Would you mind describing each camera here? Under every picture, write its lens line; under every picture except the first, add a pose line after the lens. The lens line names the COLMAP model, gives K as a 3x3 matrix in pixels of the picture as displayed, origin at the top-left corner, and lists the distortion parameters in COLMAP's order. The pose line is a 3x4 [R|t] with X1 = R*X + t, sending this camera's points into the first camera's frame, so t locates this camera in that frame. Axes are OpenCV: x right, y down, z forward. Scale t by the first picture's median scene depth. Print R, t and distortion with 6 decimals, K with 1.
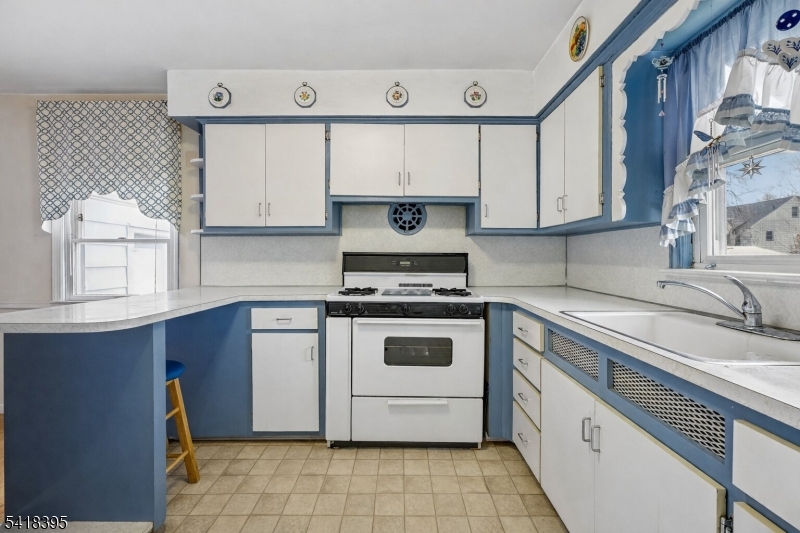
lens RADIAL K [[366.0, 0, 425.0], [0, 366.0, 256.3], [0, 0, 1]] dist [-0.001166, 0.001417]
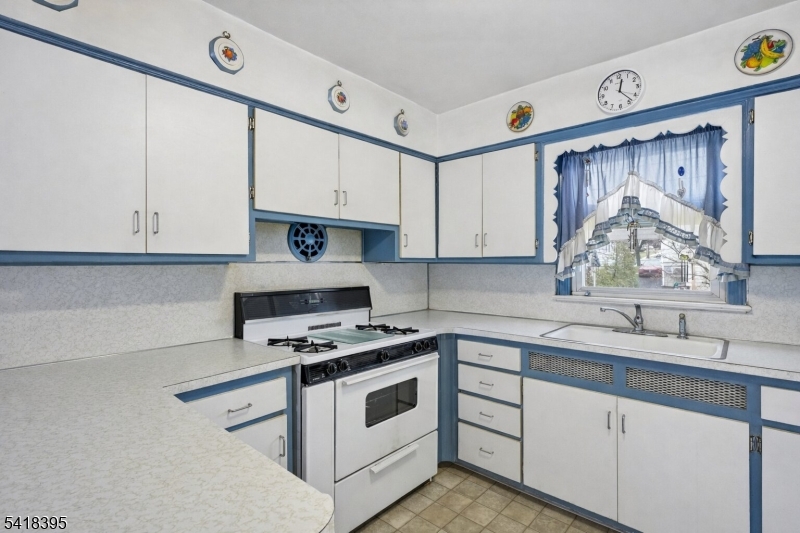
lens RADIAL K [[366.0, 0, 424.8], [0, 366.0, 261.2], [0, 0, 1]] dist [-0.001166, 0.001417]
pose [[0.671661, 0.006188, 0.740833, -0.538372], [-0.000283, 0.999967, -0.008095, -0.061444], [-0.740858, 0.005227, 0.671641, 0.293632]]
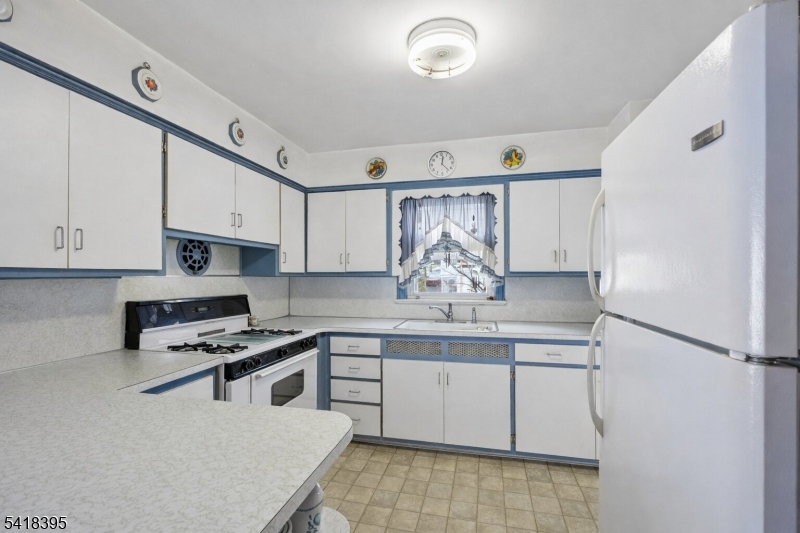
lens RADIAL K [[366.0, 0, 398.0], [0, 366.0, 269.4], [0, 0, 1]] dist [-0.001166, 0.001417]
pose [[0.246719, 0.018005, 0.968920, -0.872727], [0.004932, 0.999791, -0.019835, -0.061378], [-0.969074, 0.009673, 0.246579, 0.355777]]
